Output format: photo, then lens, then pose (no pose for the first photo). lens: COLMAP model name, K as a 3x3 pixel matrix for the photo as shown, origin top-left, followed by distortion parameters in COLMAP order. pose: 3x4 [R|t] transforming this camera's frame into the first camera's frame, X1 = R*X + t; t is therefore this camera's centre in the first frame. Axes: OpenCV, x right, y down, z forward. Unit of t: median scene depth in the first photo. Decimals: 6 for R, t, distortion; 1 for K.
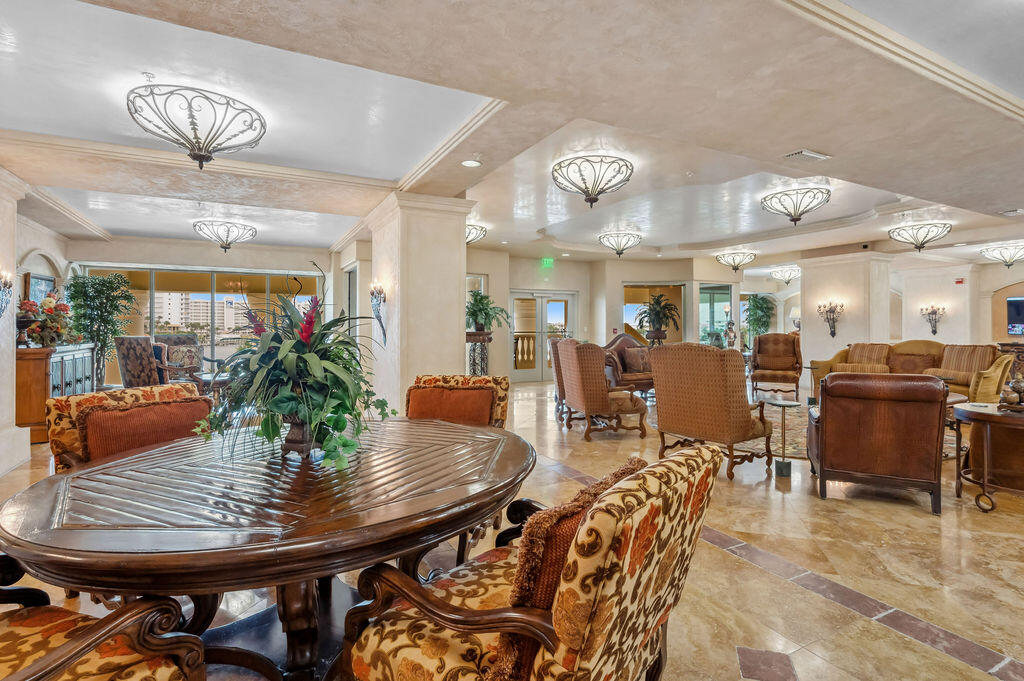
lens RADIAL K [[487.9, 0, 510.7], [0, 487.9, 333.1], [0, 0, 1]] dist [0.001300, 0.000051]
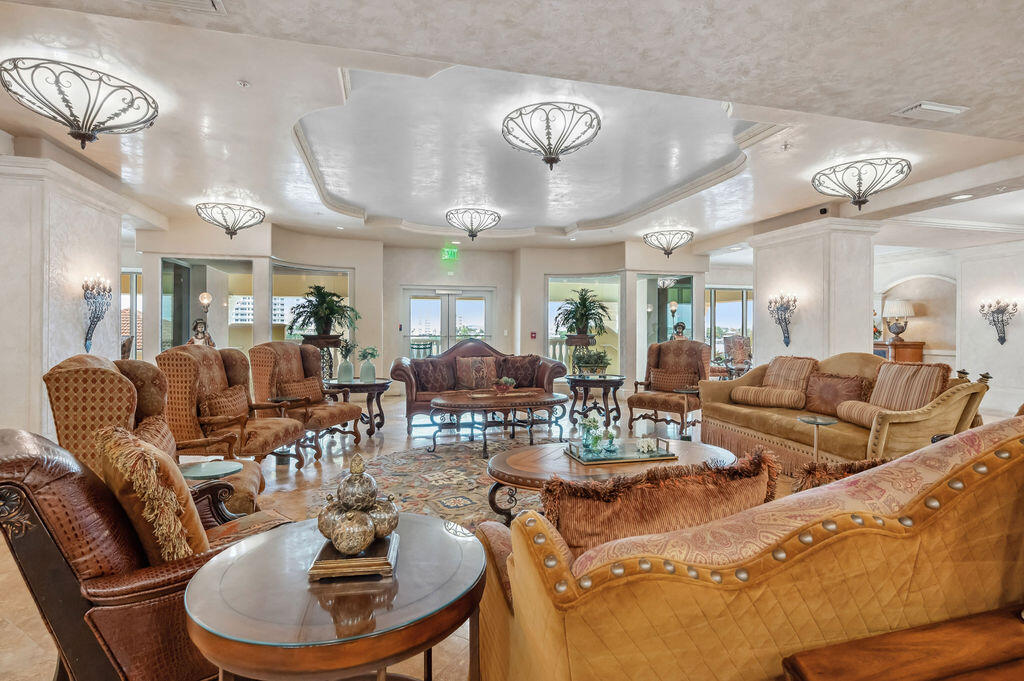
lens RADIAL K [[487.9, 0, 512.0], [0, 487.9, 337.5], [0, 0, 1]] dist [0.001300, 0.000051]
pose [[0.974567, 0.008015, -0.223951, 0.413546], [-0.006960, 0.999961, 0.005499, -0.004656], [0.223986, -0.003800, 0.974585, 0.227230]]
